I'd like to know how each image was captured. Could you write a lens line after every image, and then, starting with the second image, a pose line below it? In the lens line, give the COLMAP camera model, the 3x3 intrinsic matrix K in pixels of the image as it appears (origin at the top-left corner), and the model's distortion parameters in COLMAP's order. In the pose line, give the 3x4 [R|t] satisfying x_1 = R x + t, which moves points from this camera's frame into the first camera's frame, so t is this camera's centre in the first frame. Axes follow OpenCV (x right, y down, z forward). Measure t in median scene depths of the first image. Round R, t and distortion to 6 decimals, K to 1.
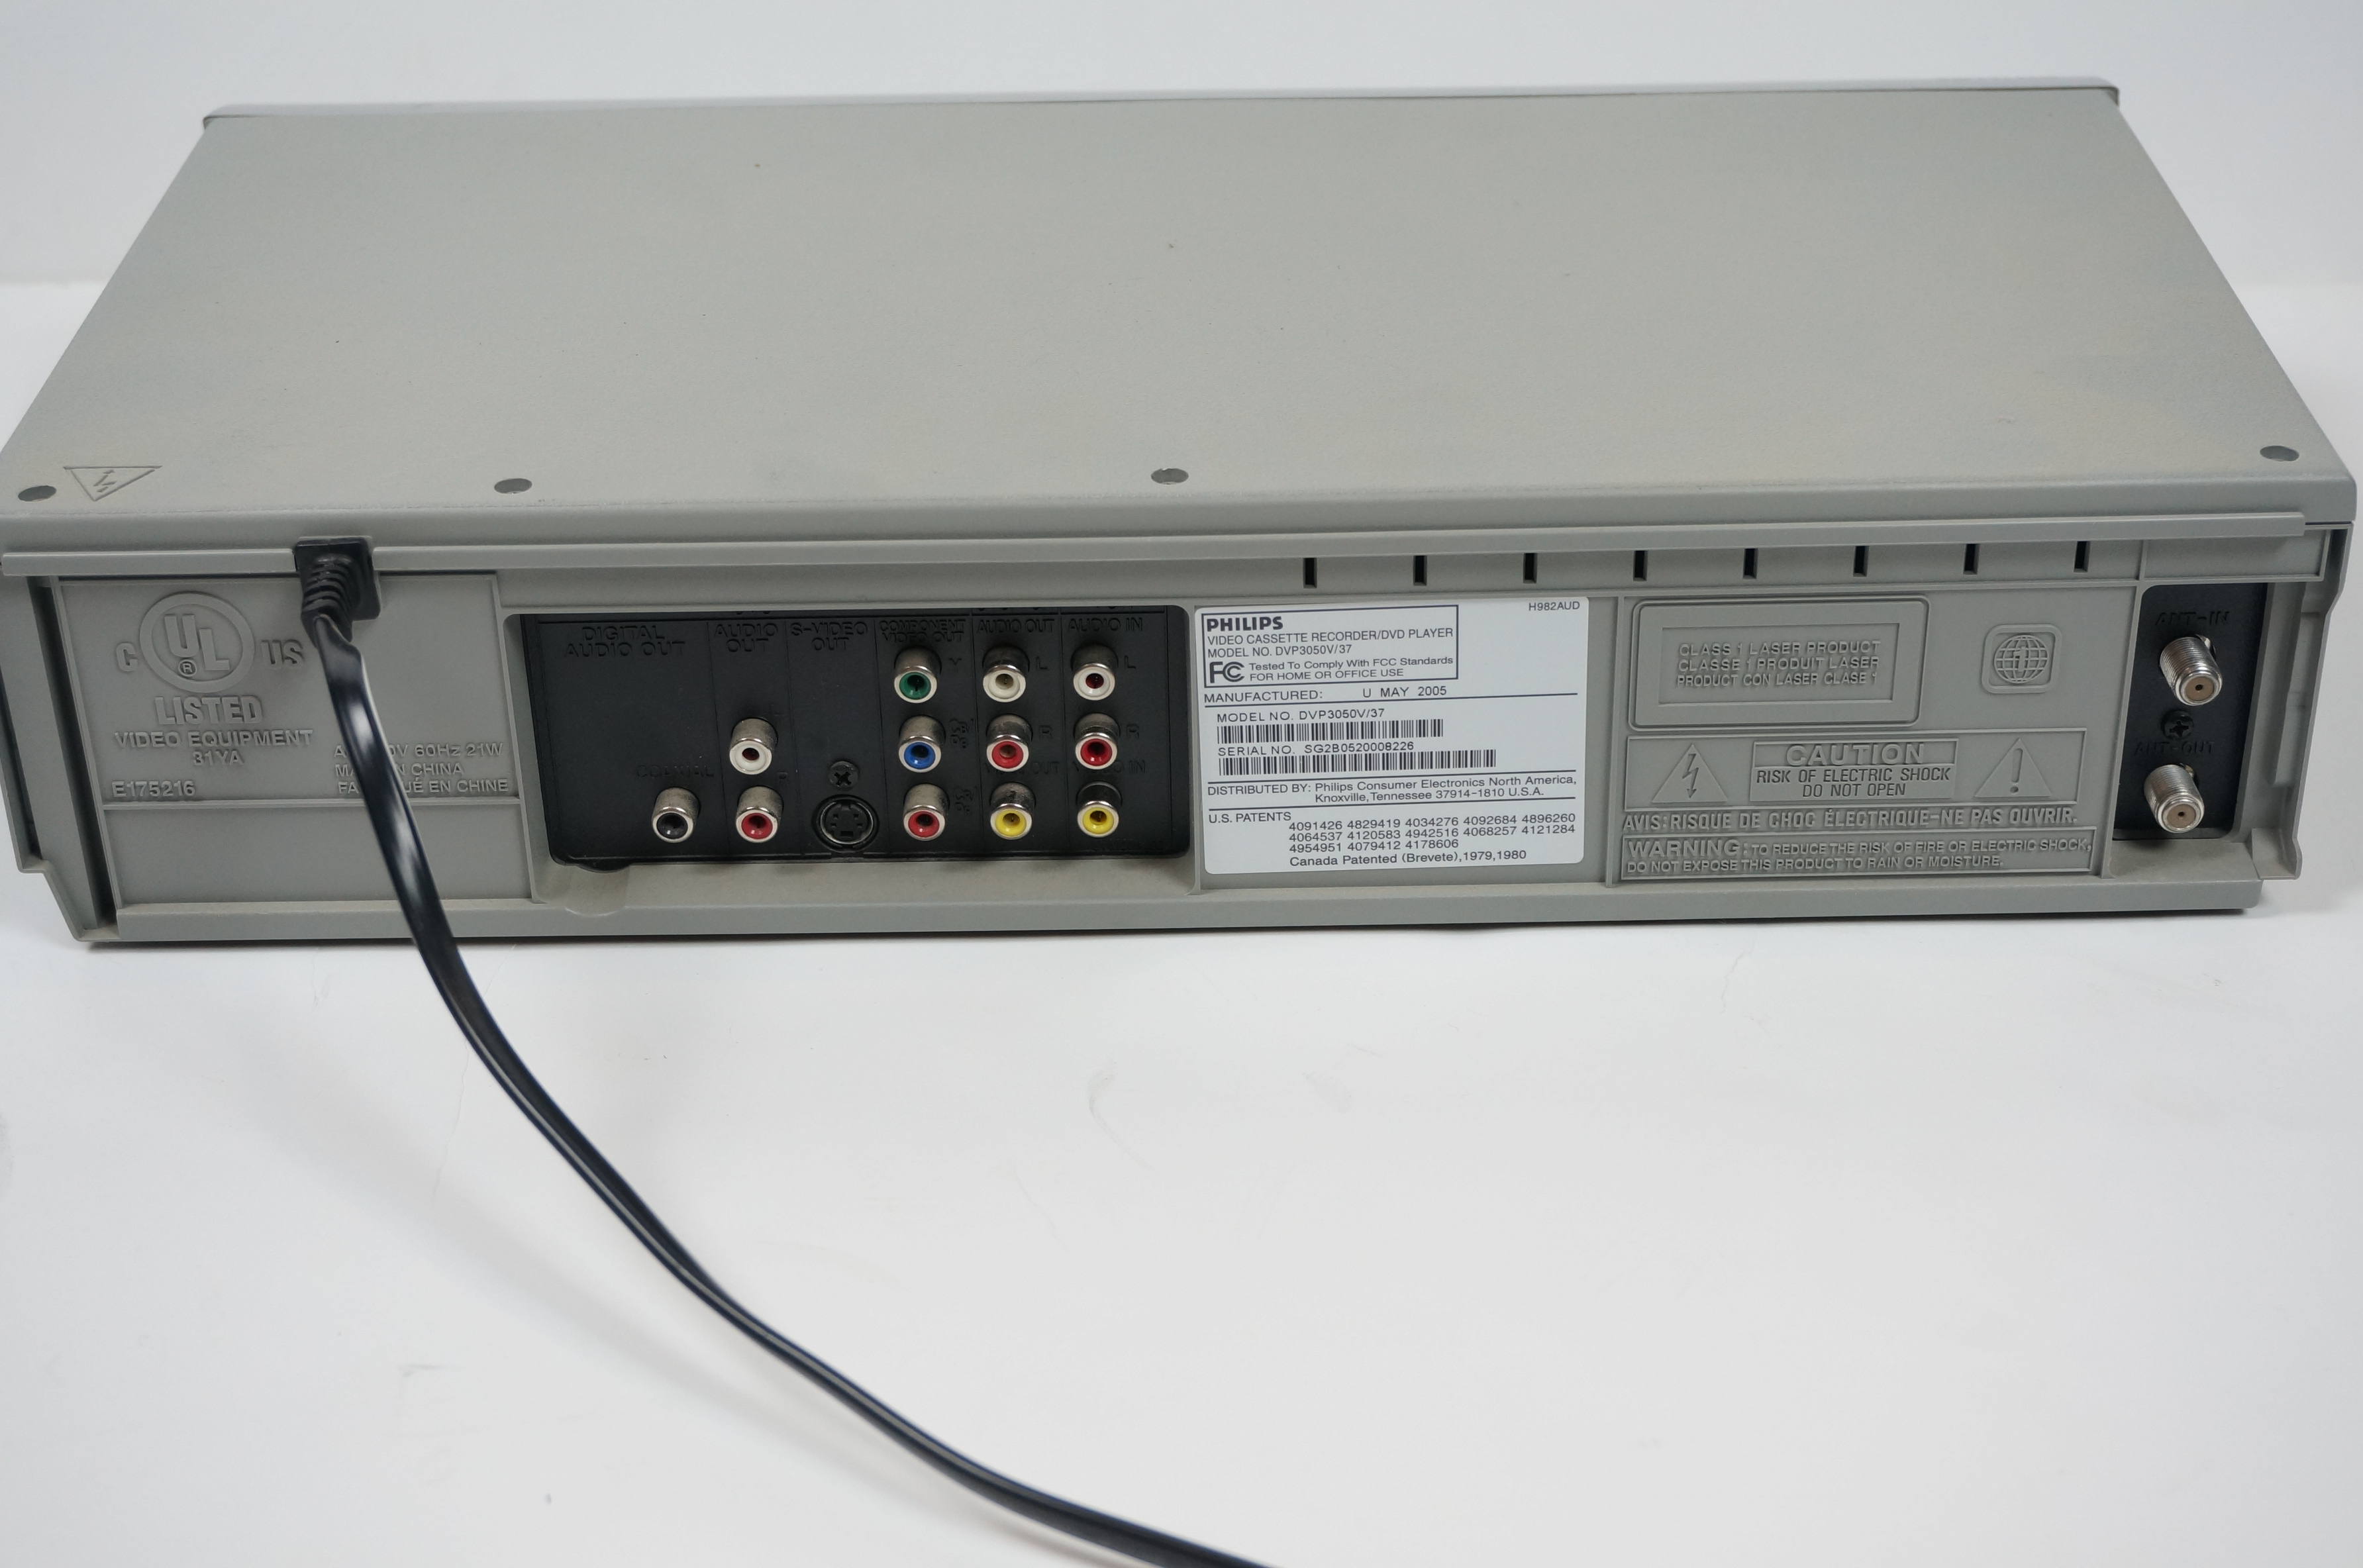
lens RADIAL K [[3657.6, 0, 1179.6], [0, 3657.6, 783.7], [0, 0, 1]] dist [-0.013443, 0.000000]
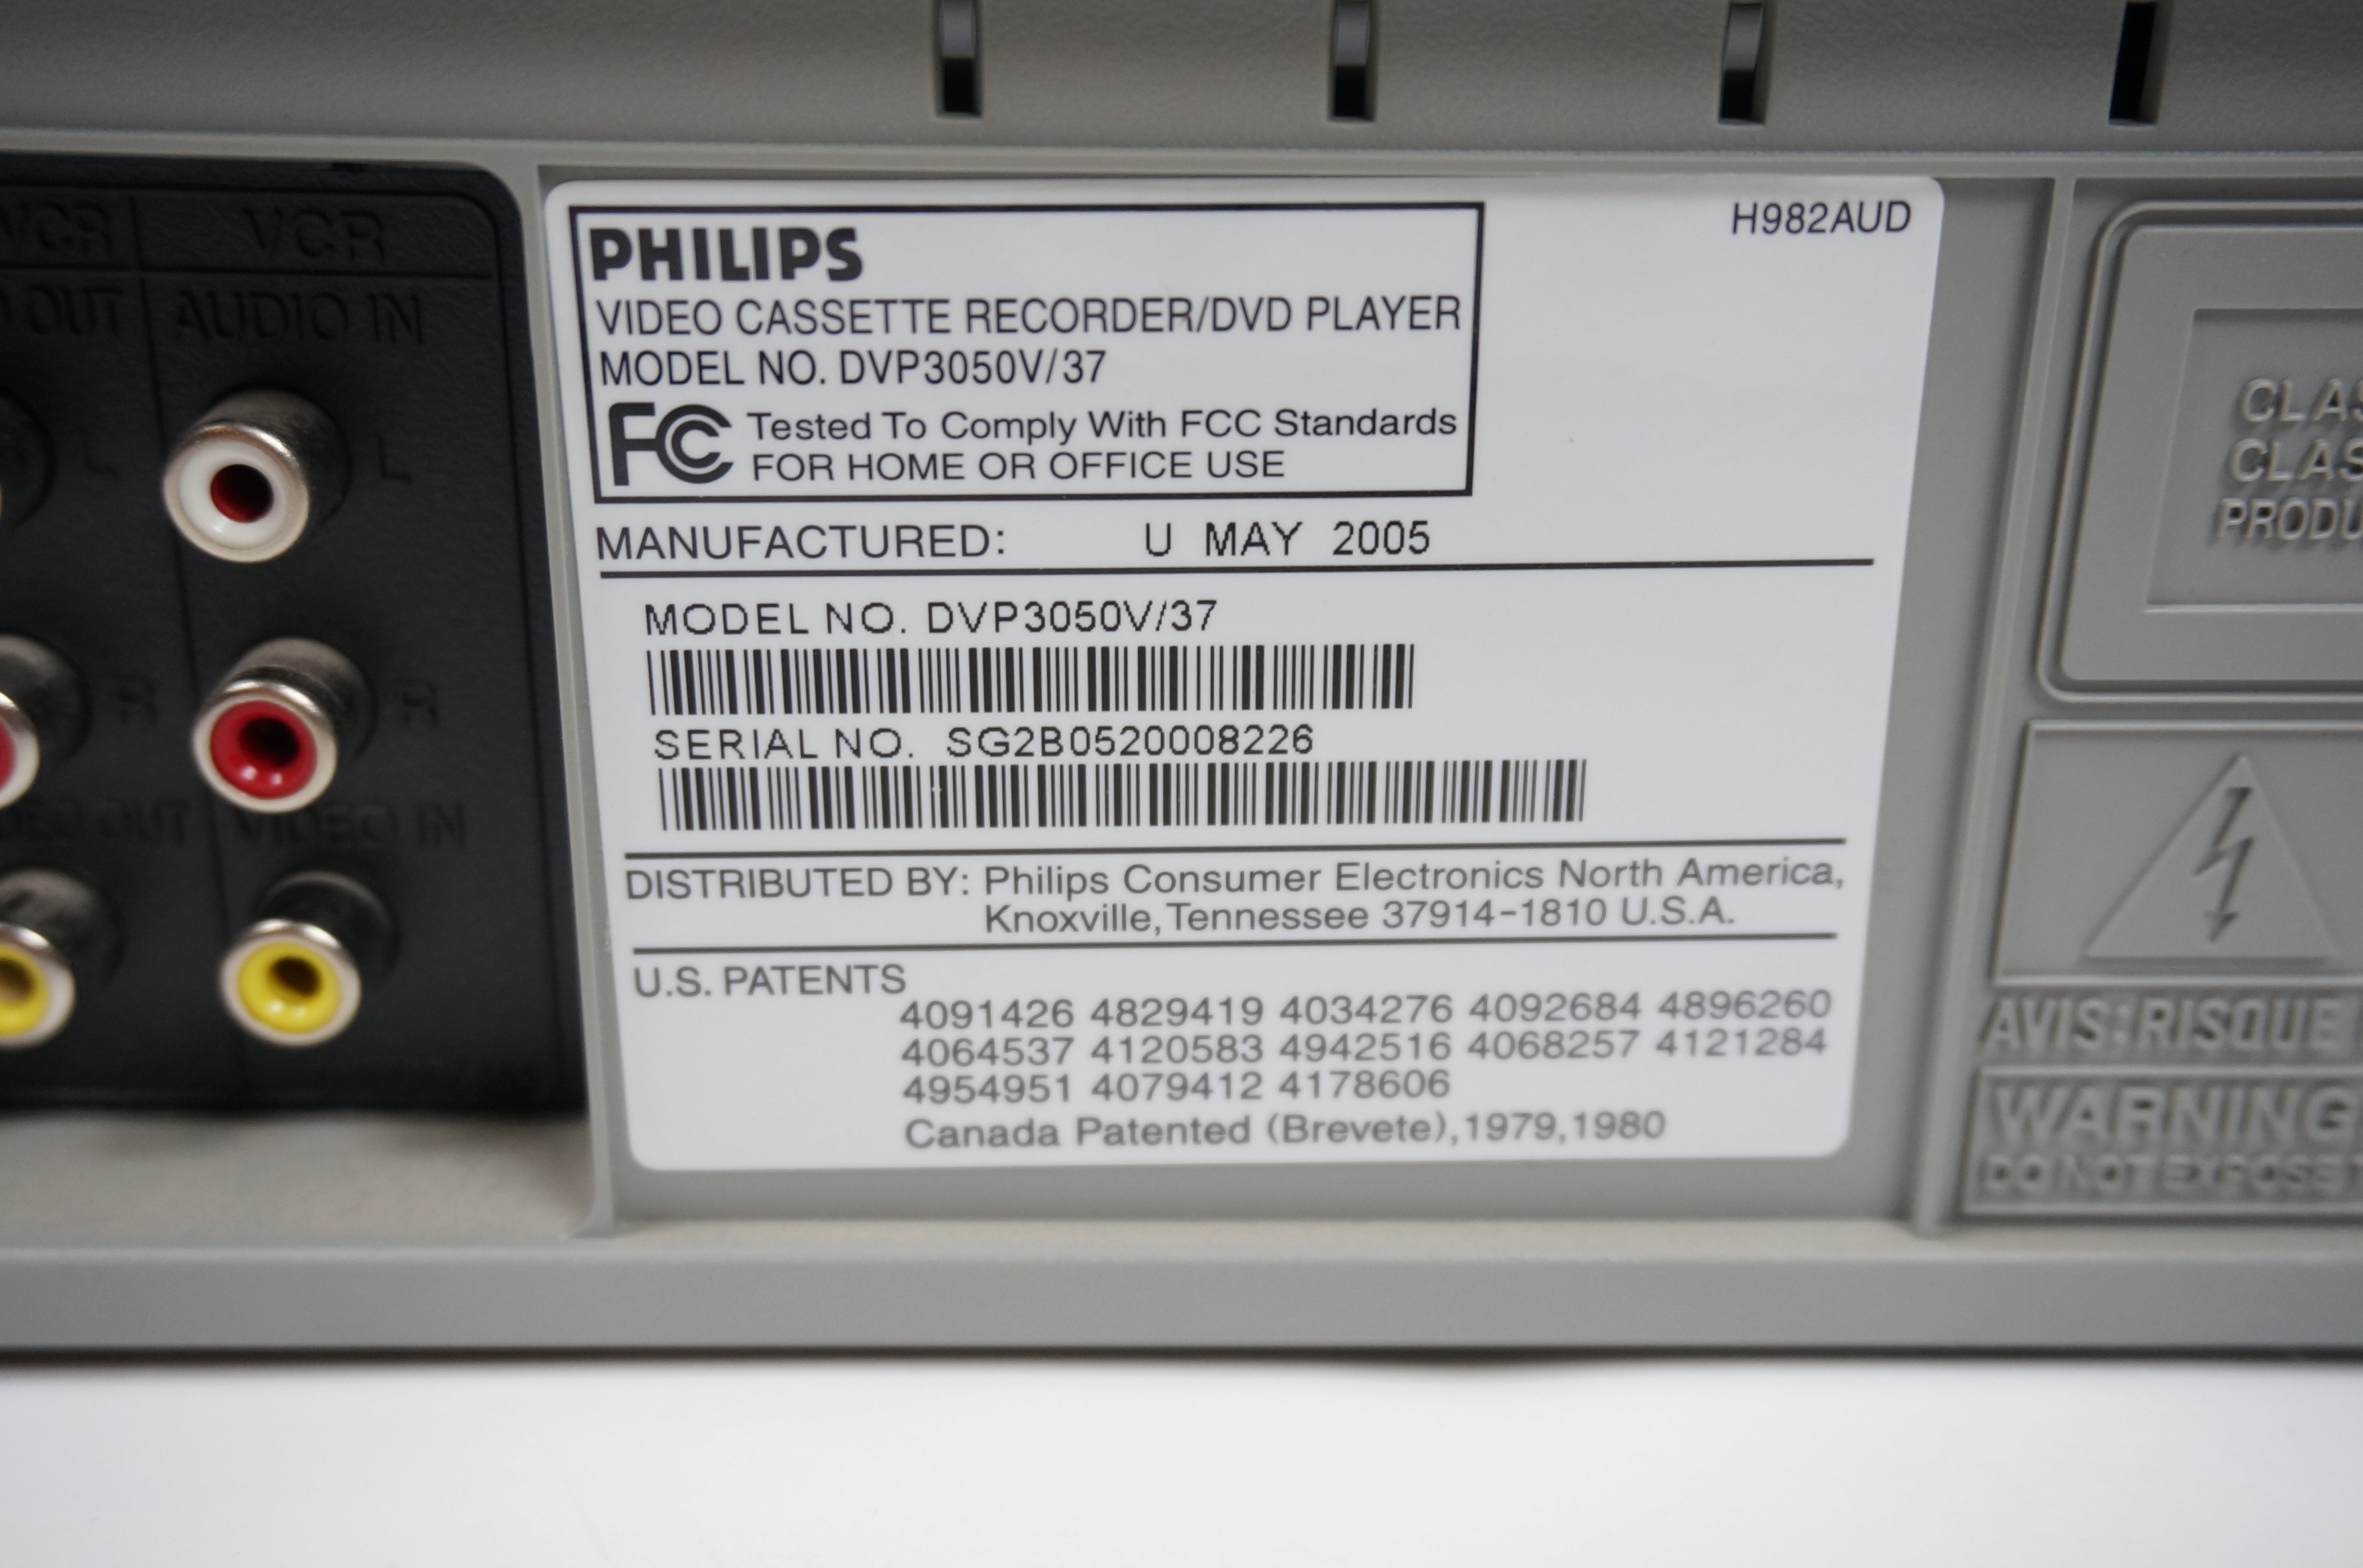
lens RADIAL K [[2697.3, 0, 1186.6], [0, 2697.3, 780.7], [0, 0, 1]] dist [-0.004740, 0.000000]
pose [[0.998944, 0.025263, 0.038374, 0.045088], [-0.019021, 0.987717, -0.155090, 0.027102], [-0.041821, 0.154196, 0.987155, 0.780336]]
